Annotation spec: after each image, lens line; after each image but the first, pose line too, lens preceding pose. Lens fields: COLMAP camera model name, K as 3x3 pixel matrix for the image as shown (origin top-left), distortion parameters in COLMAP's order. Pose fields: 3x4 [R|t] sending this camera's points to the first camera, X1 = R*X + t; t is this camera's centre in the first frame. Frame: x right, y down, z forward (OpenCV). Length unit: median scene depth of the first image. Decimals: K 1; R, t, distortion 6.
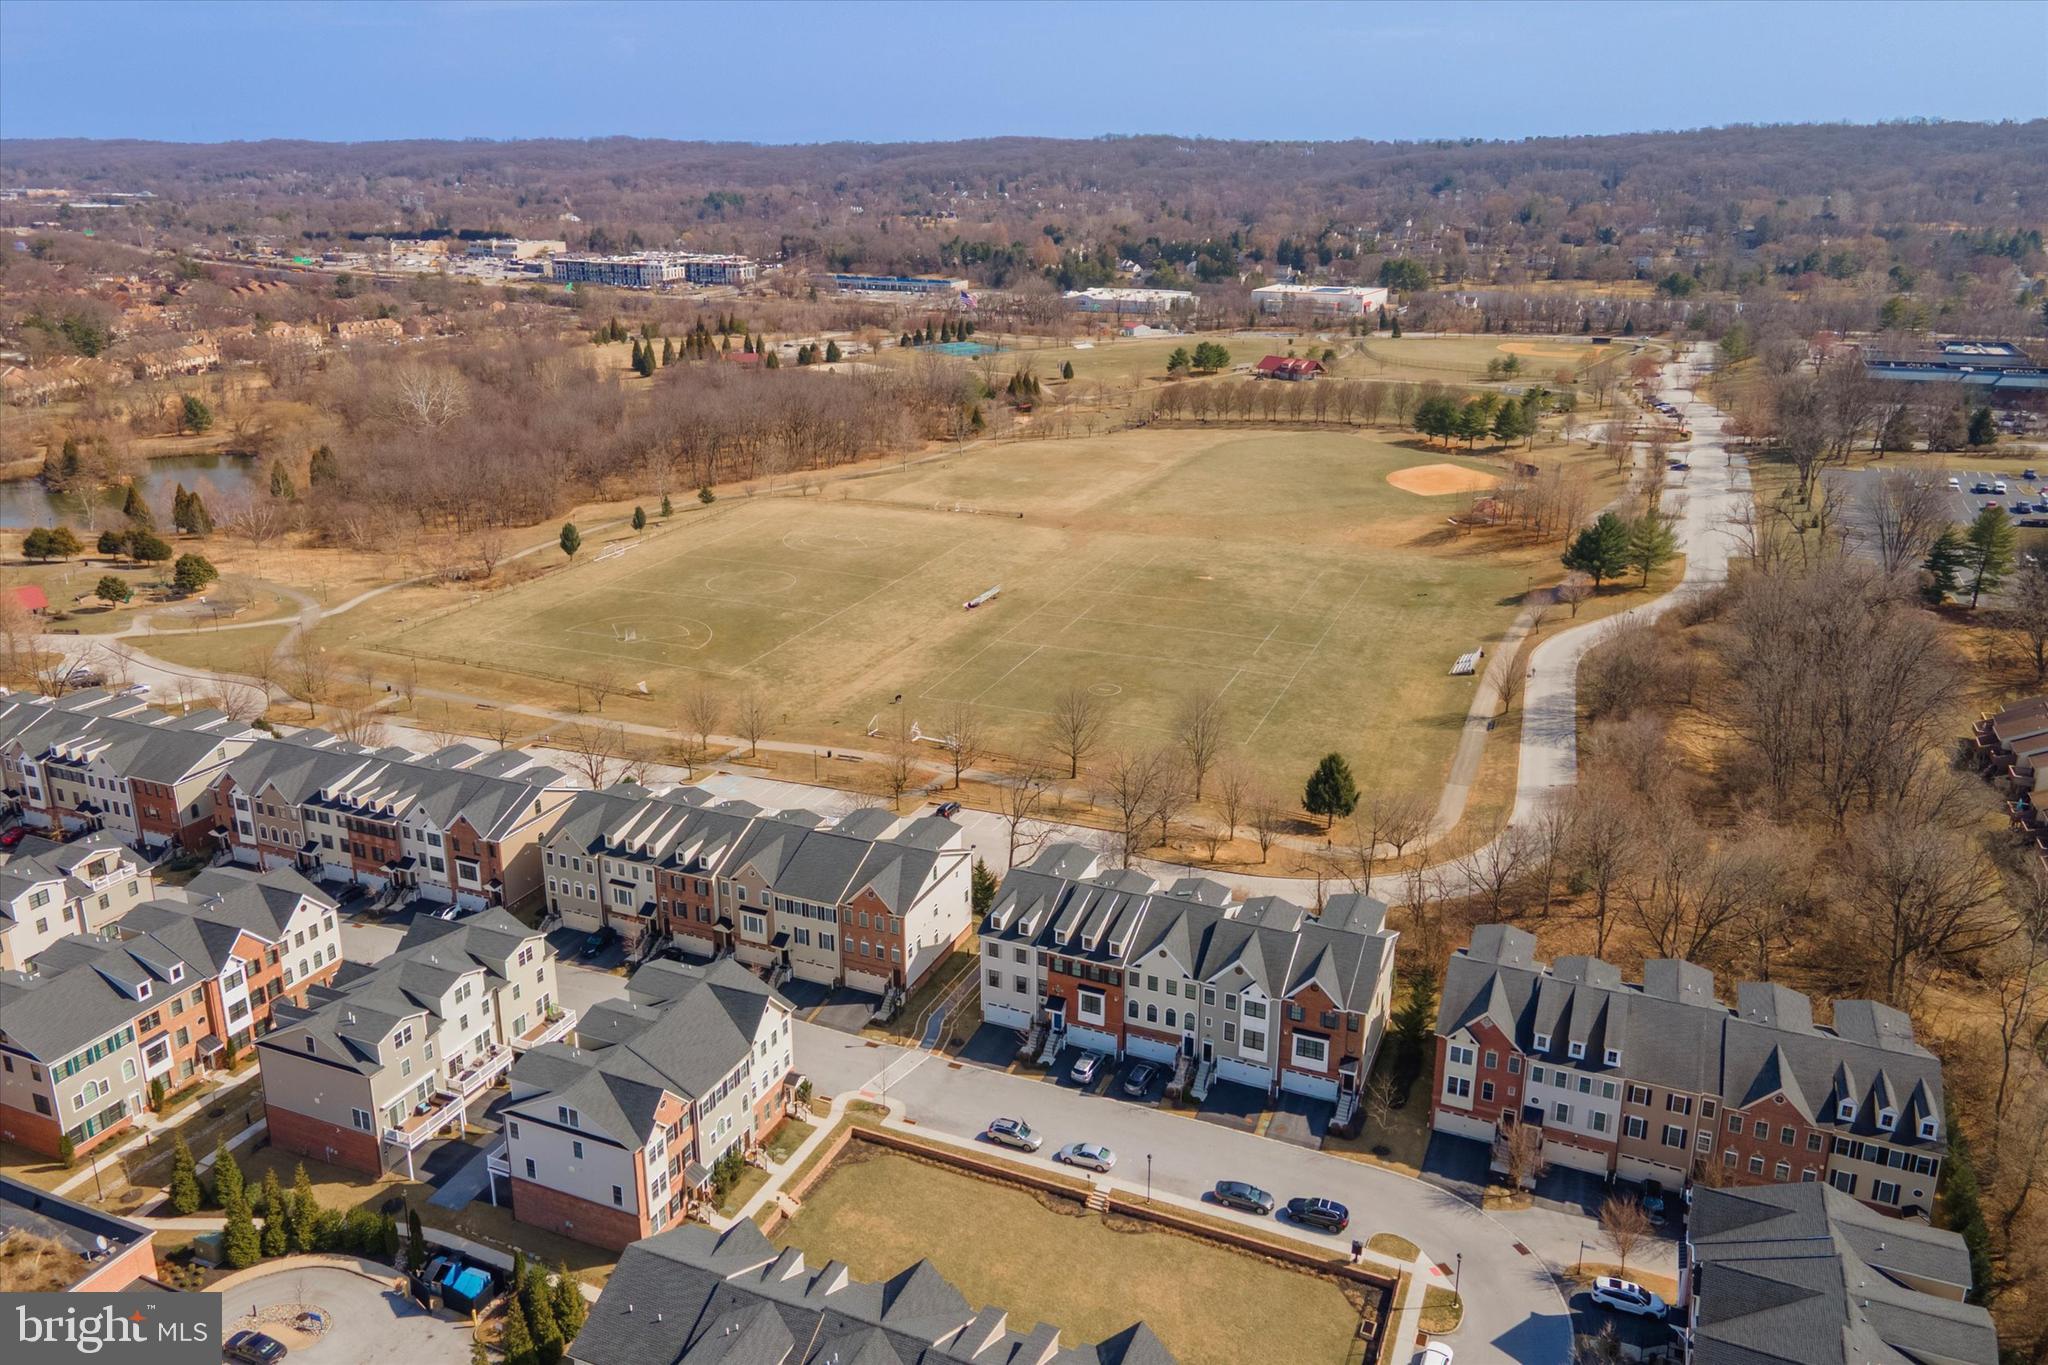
lens RADIAL K [[1532.2, 0, 998.1], [0, 1532.2, 625.4], [0, 0, 1]] dist [0.024469, 0.051124]
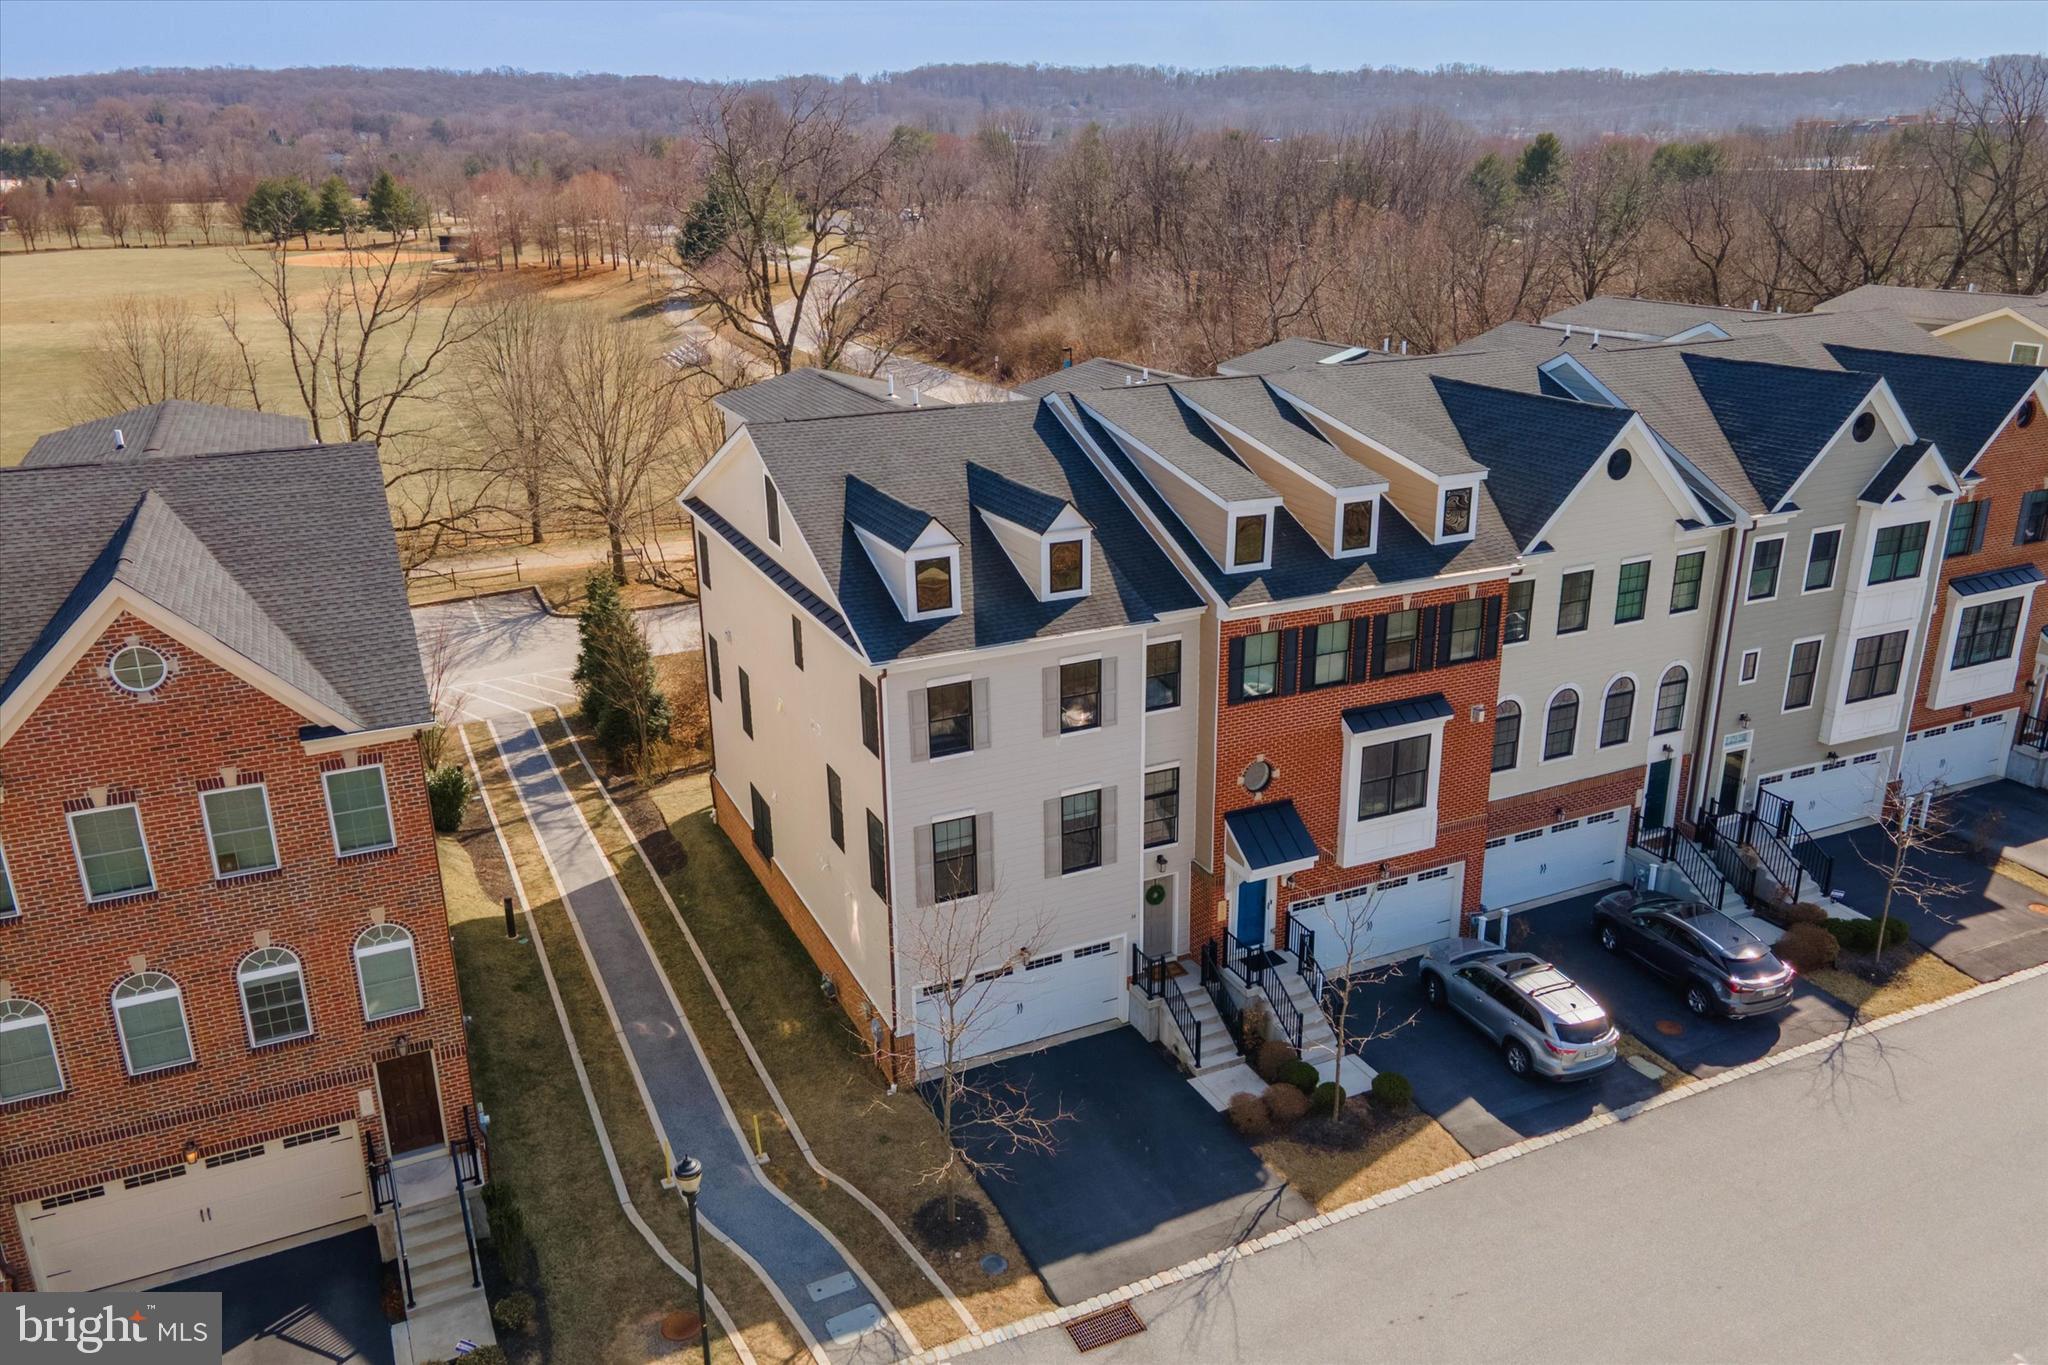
lens RADIAL K [[1532.2, 0, 1010.2], [0, 1532.2, 637.3], [0, 0, 1]] dist [0.024469, 0.051124]
pose [[0.661194, -0.236115, 0.712090, -0.155287], [0.234643, 0.966647, 0.102649, 0.197496], [-0.712576, 0.099216, 0.694544, 0.924227]]
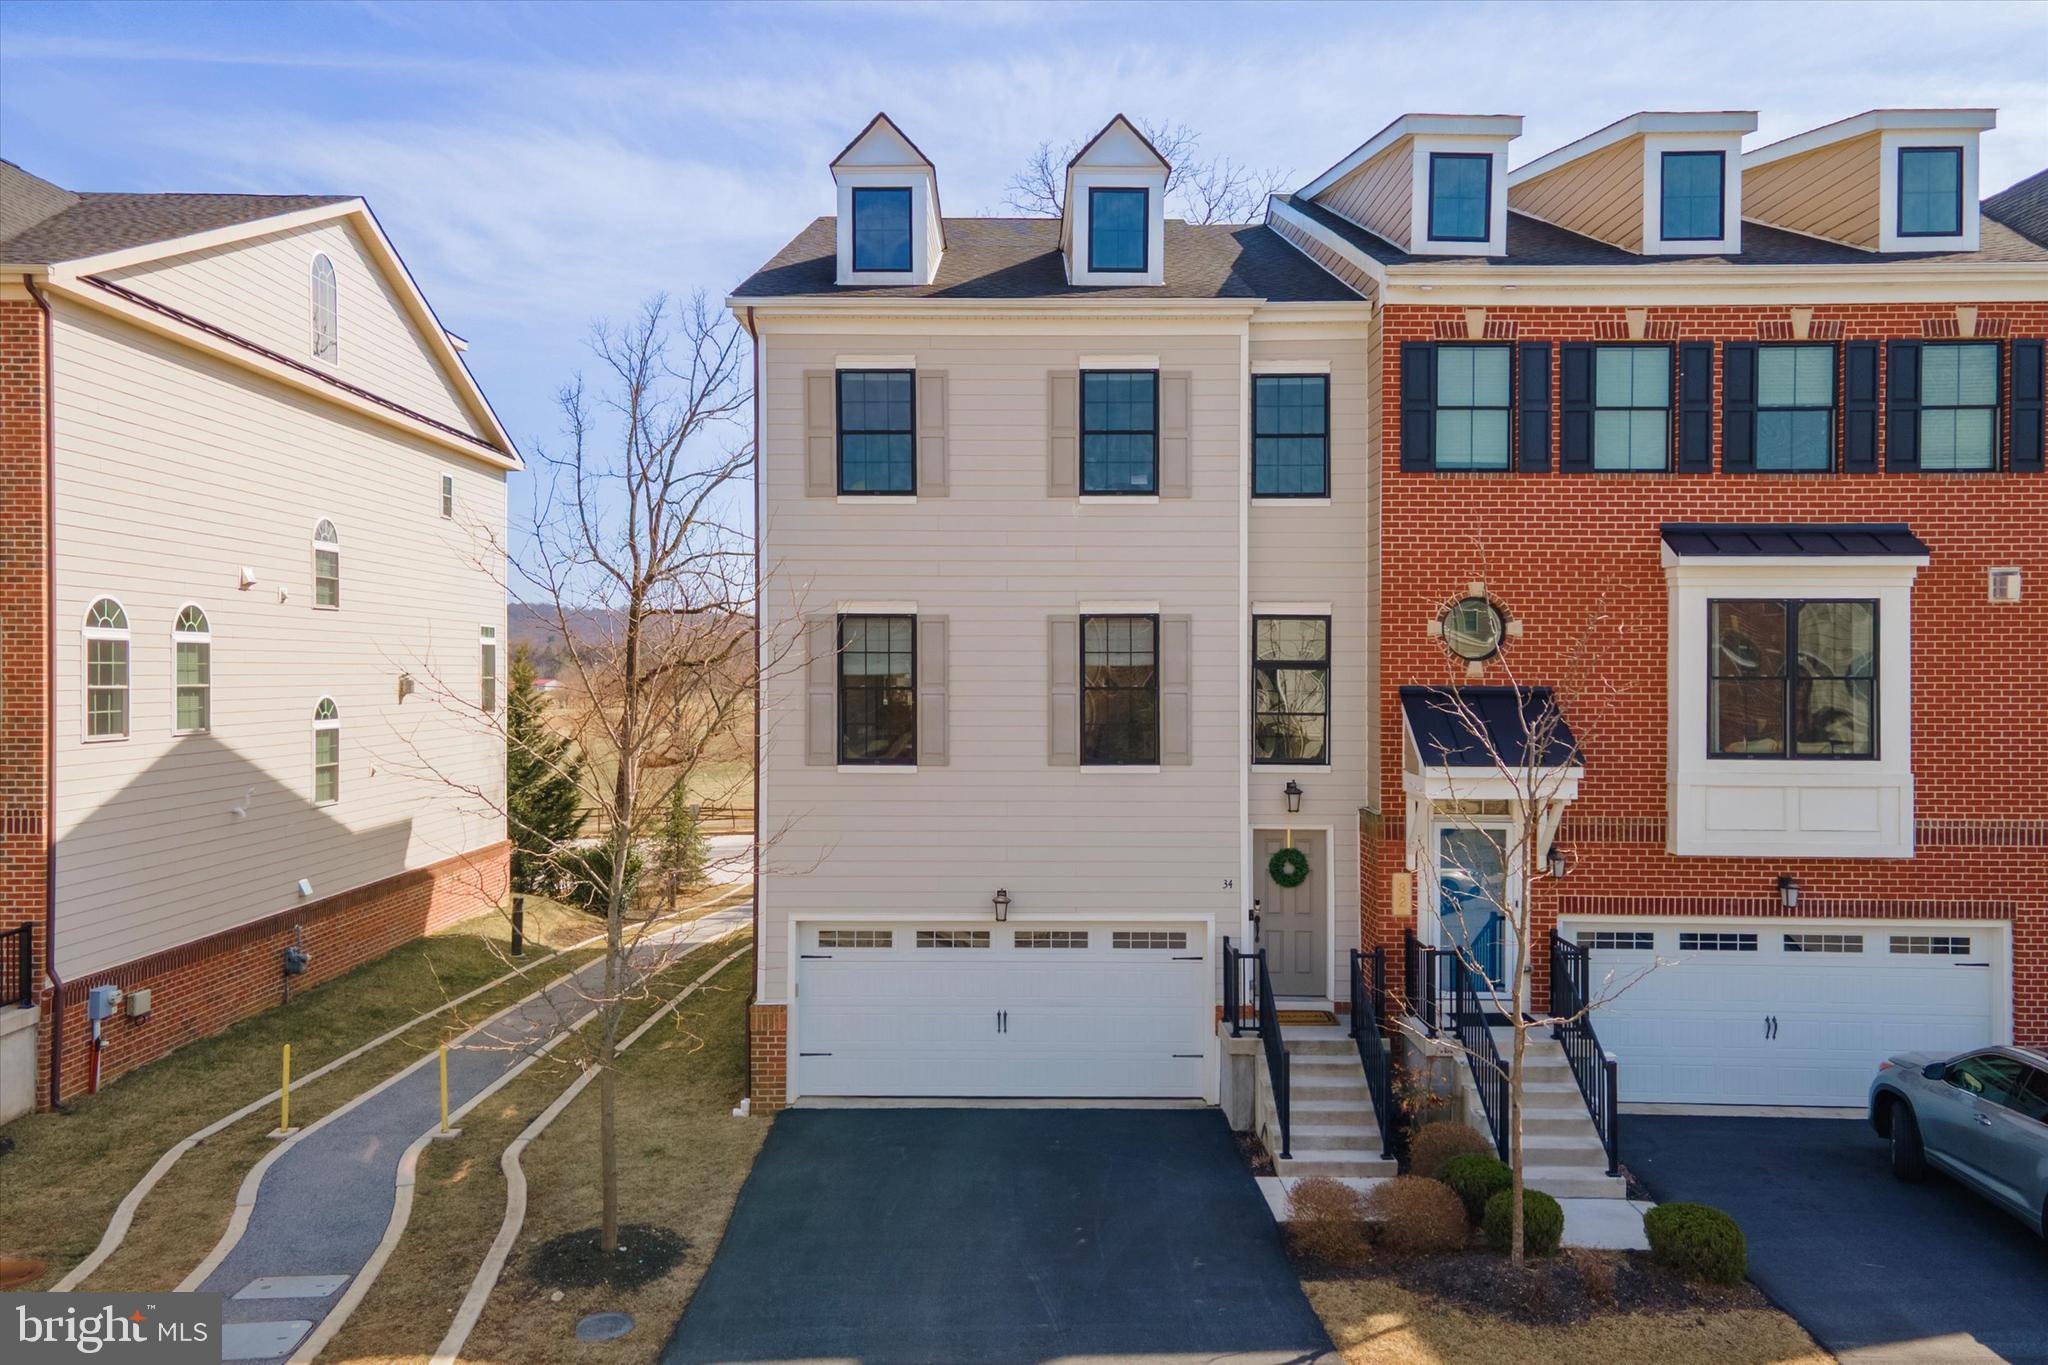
lens RADIAL K [[1532.2, 0, 976.2], [0, 1532.2, 624.8], [0, 0, 1]] dist [0.024469, 0.051124]
pose [[0.915370, 0.005710, 0.402573, -0.049747], [0.114994, 0.954539, -0.275013, 0.284846], [-0.385842, 0.298033, 0.873099, 0.971326]]
